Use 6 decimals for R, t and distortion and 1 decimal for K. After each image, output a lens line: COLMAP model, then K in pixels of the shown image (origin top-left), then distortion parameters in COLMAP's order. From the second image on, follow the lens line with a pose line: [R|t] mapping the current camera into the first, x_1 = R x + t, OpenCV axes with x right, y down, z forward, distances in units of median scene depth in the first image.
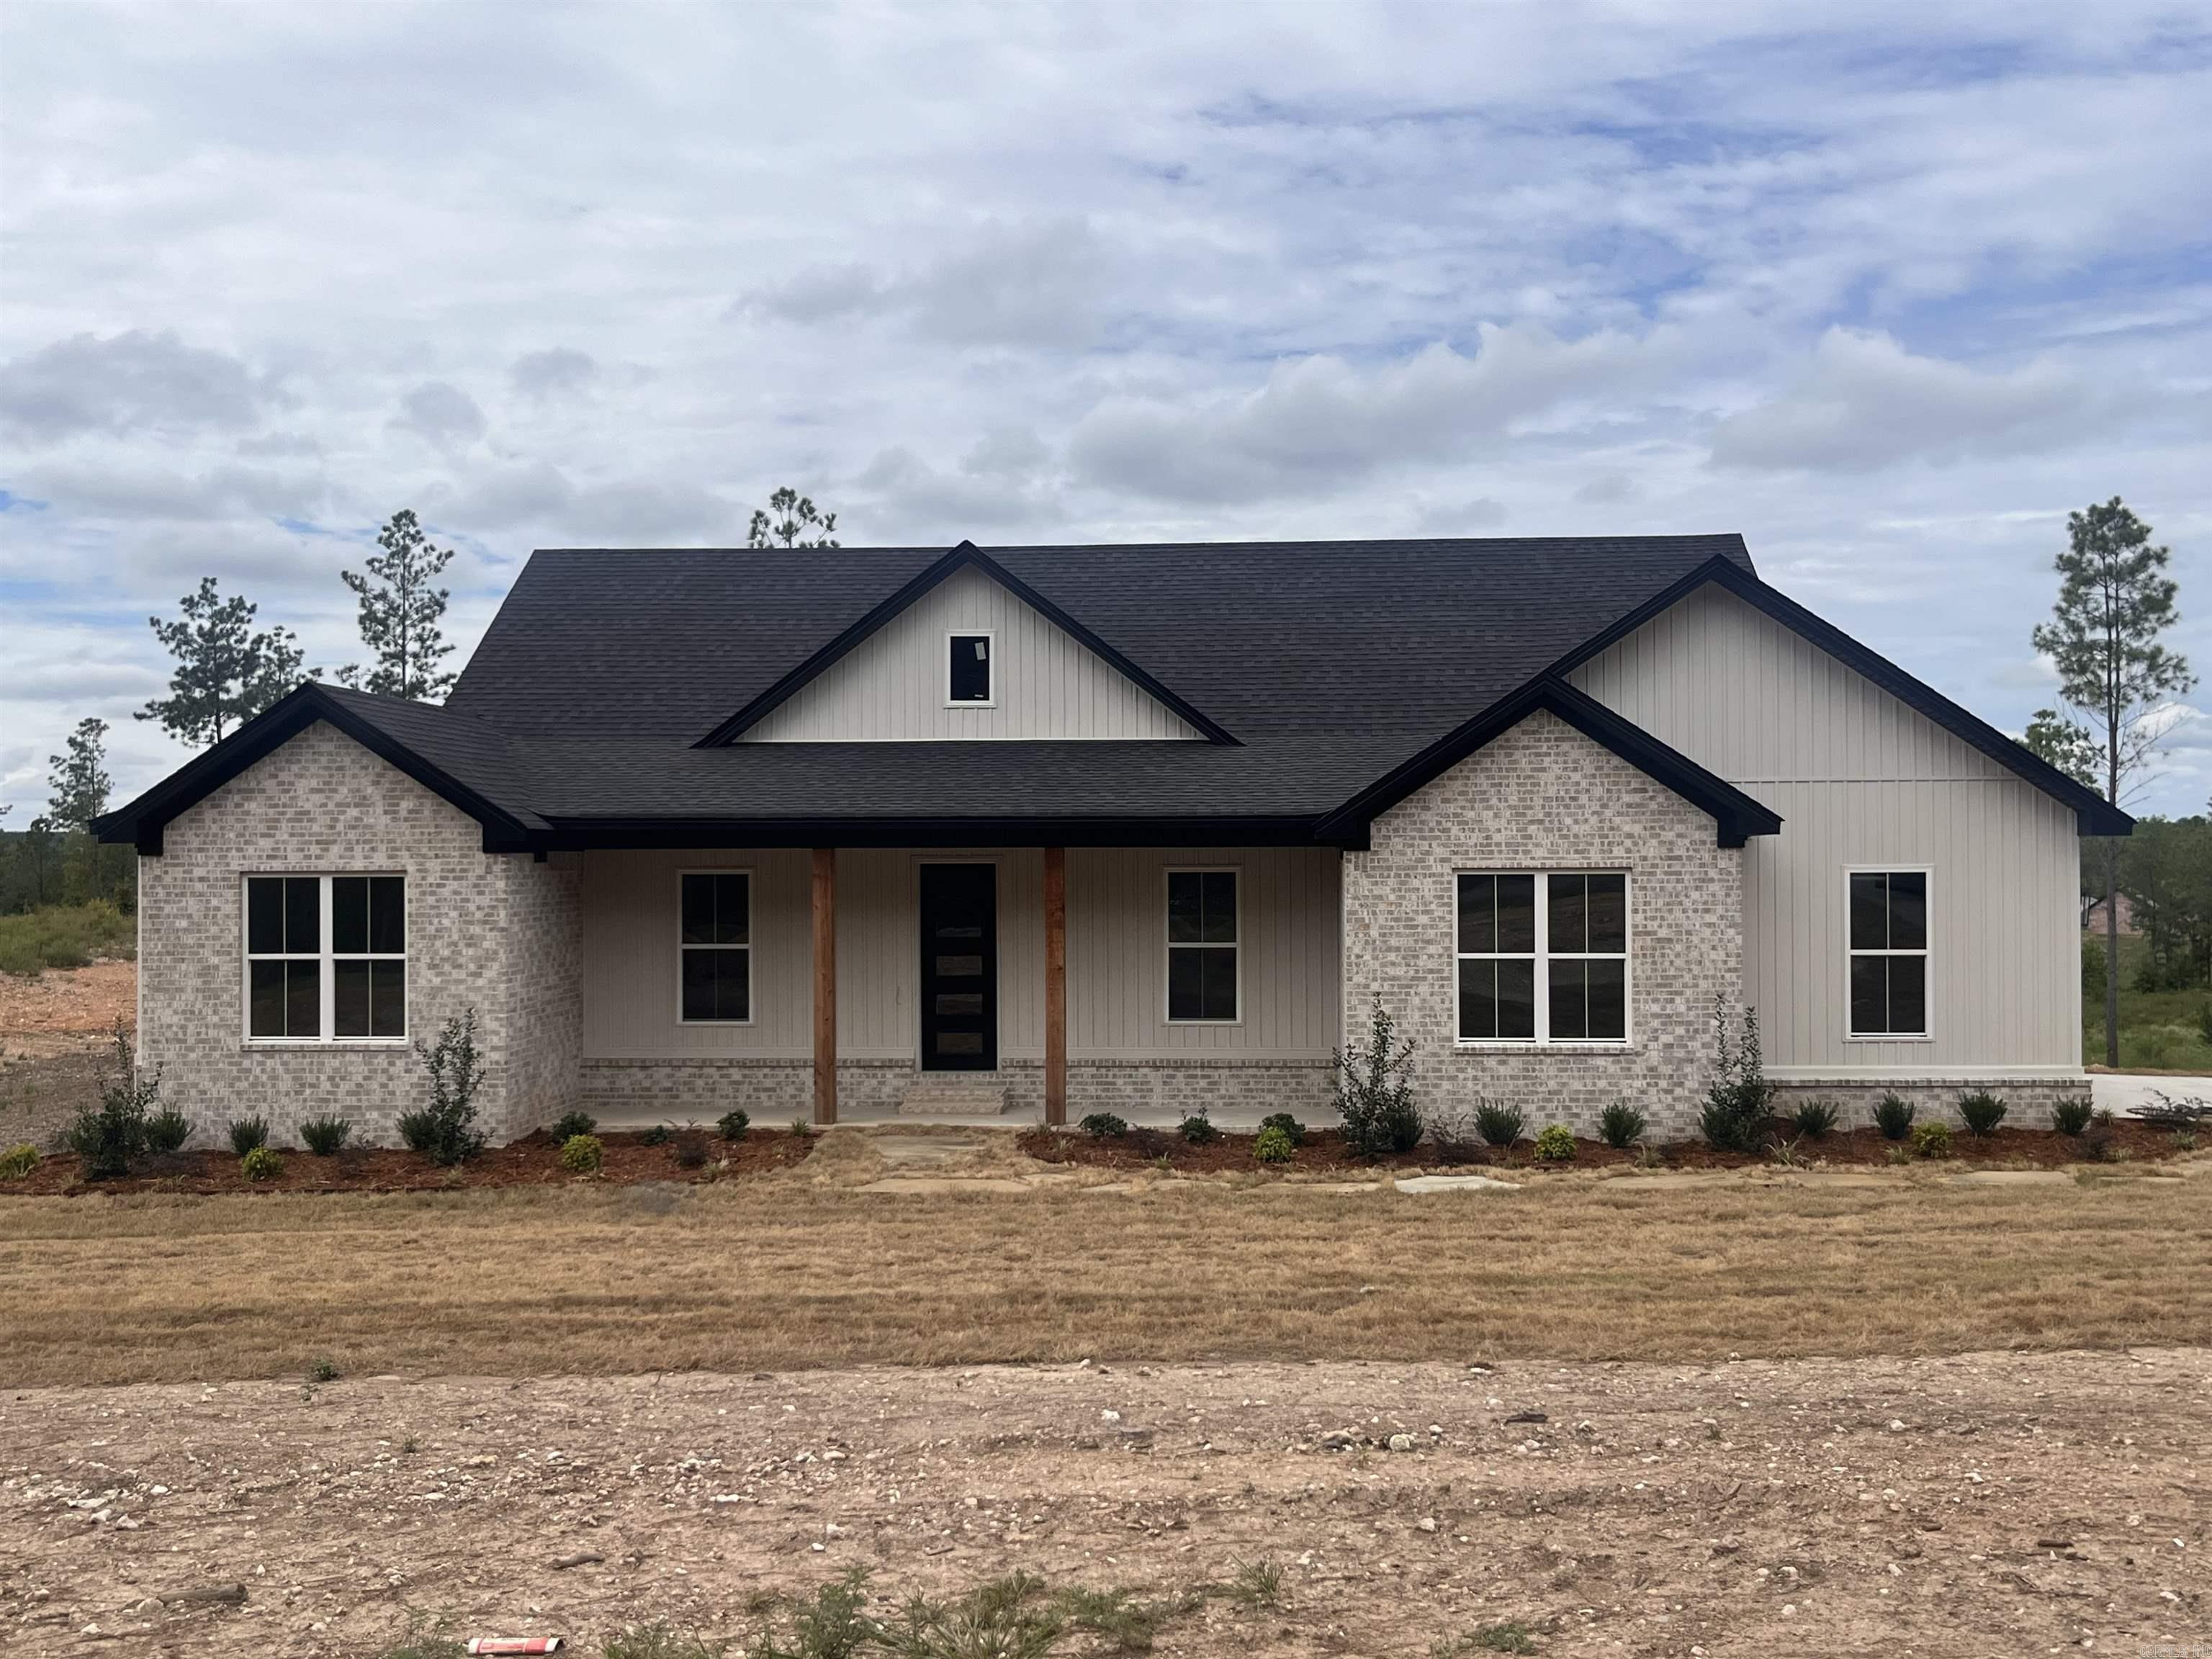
lens RADIAL K [[2200.6, 0, 1102.9], [0, 2200.6, 828.6], [0, 0, 1]] dist [0.014947, 0.000000]
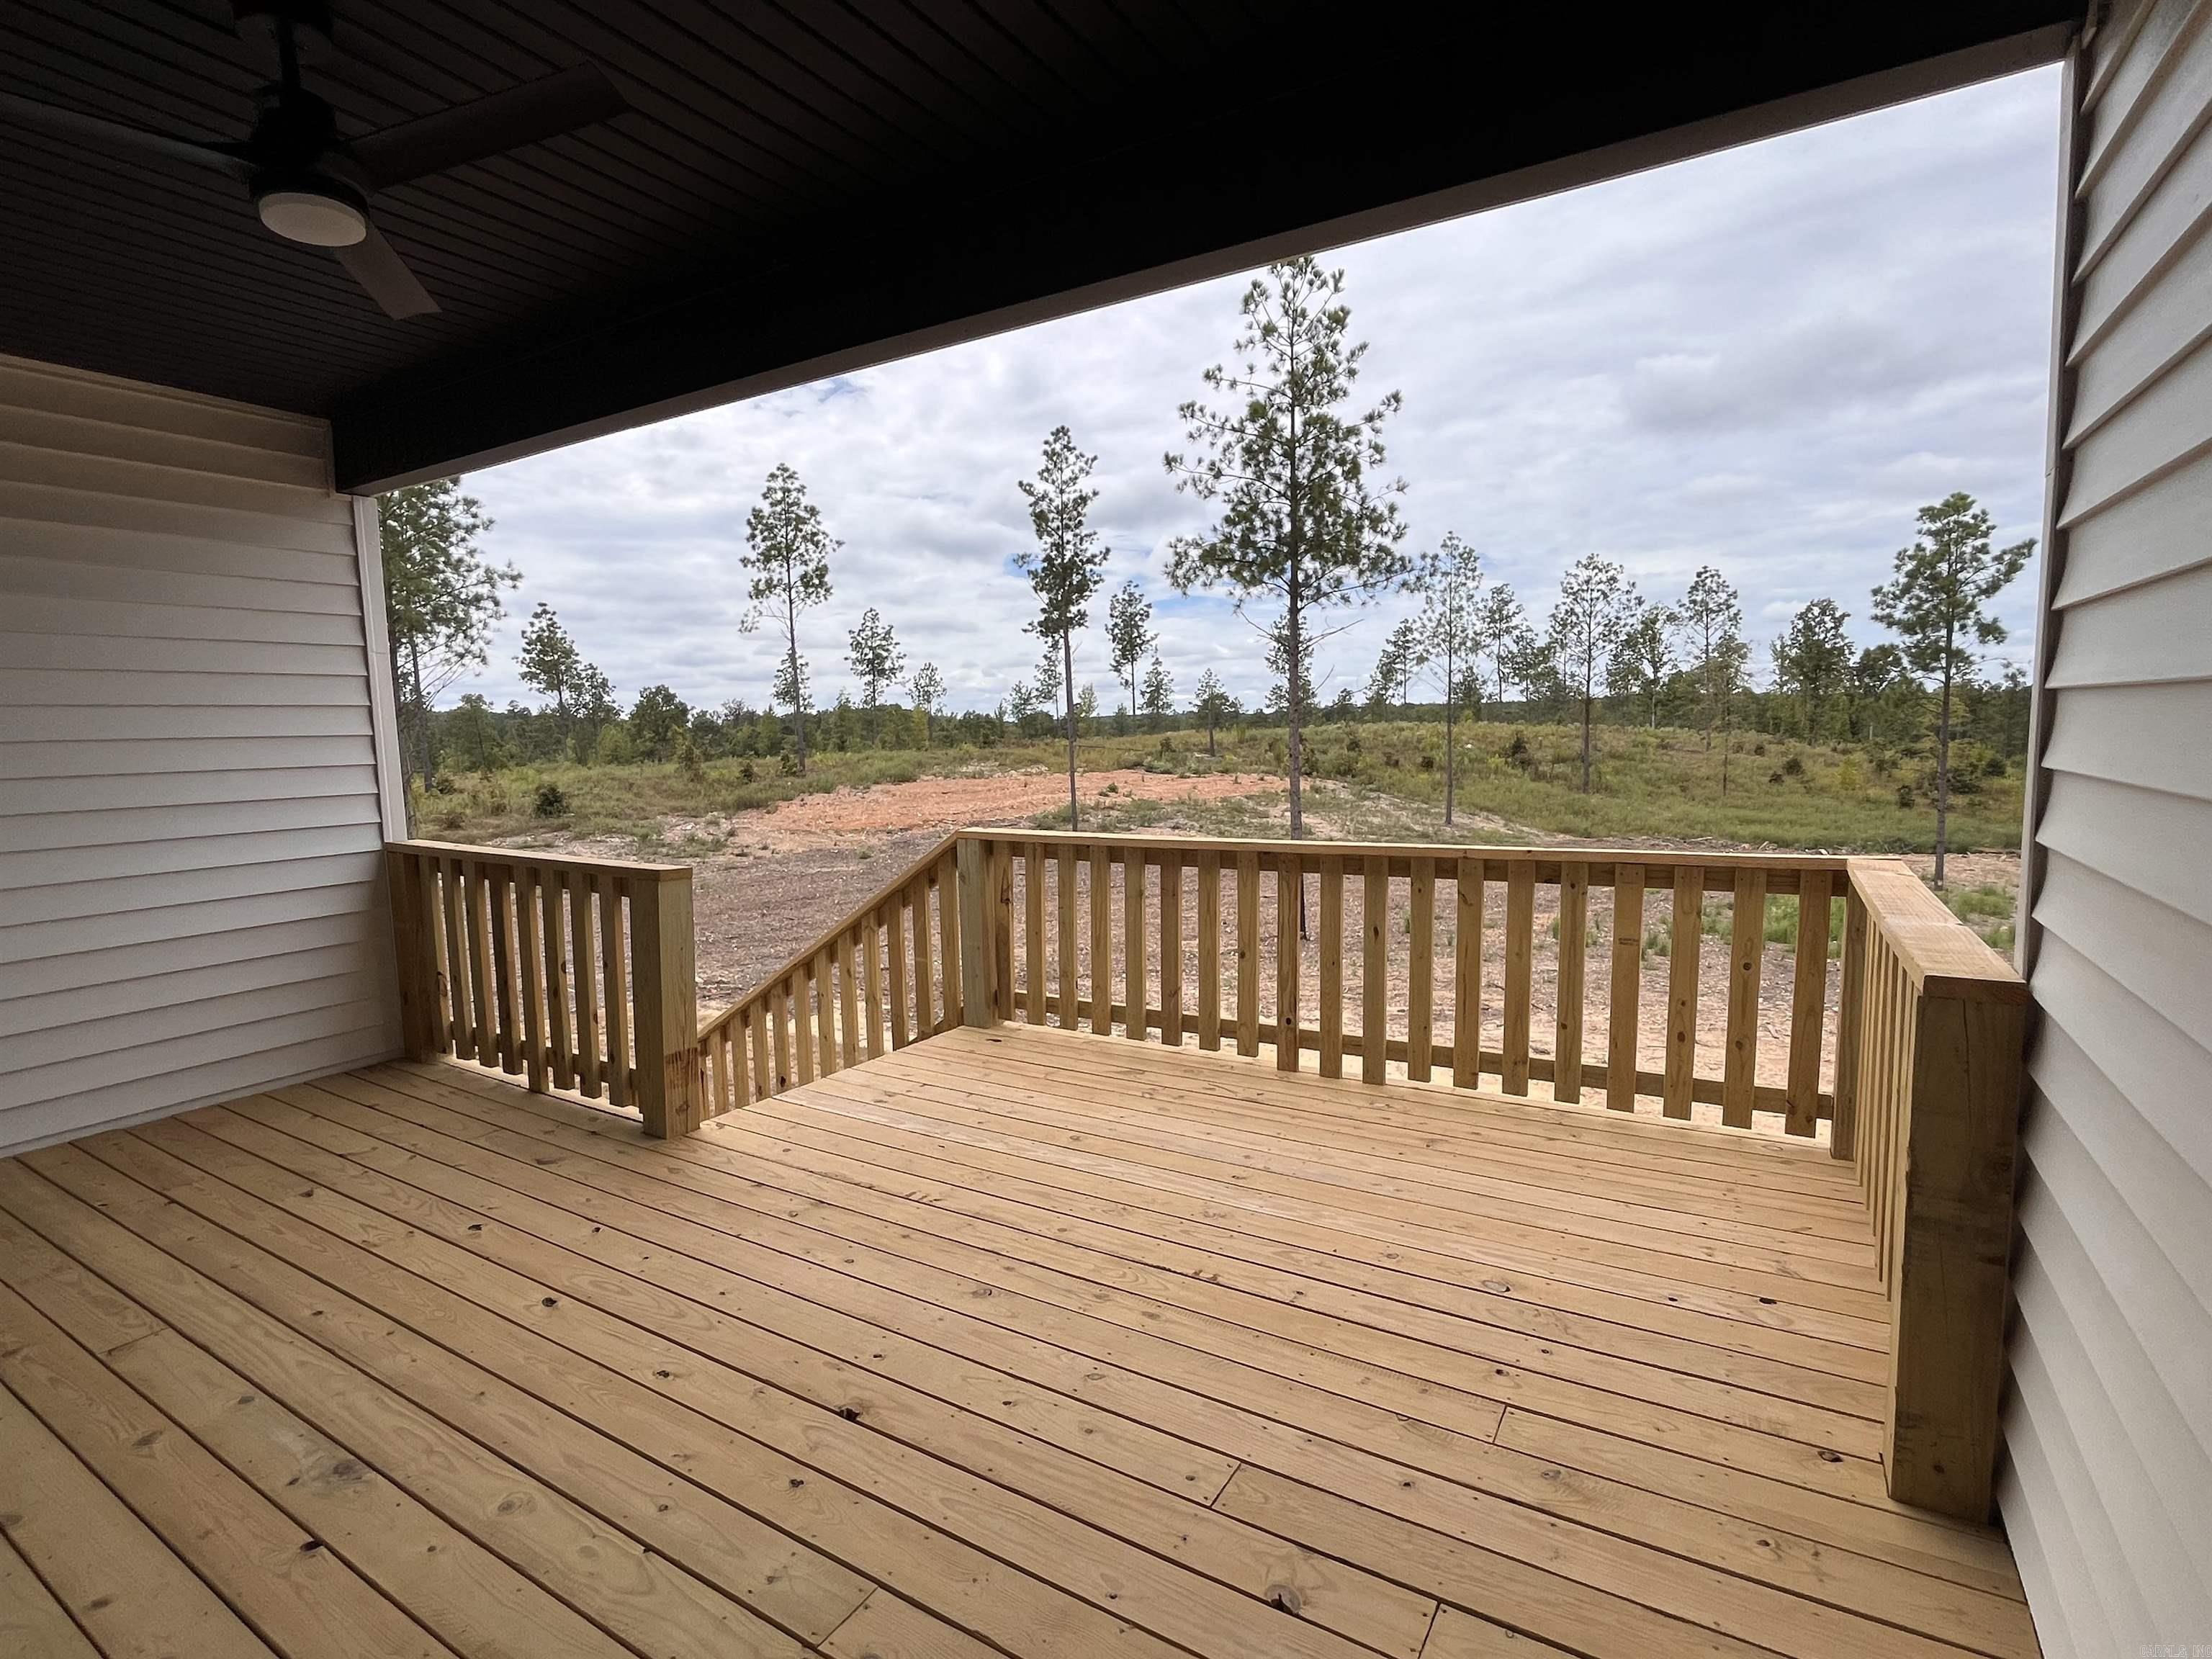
lens RADIAL K [[1063.4, 0, 1079.2], [0, 1063.4, 836.2], [0, 0, 1]] dist [-0.002098, 0.000307]
pose [[0.876227, 0.038565, -0.480354, -0.002323], [0.018753, 0.993309, 0.113955, 0.013288], [0.481534, -0.108858, 0.869640, 0.287826]]
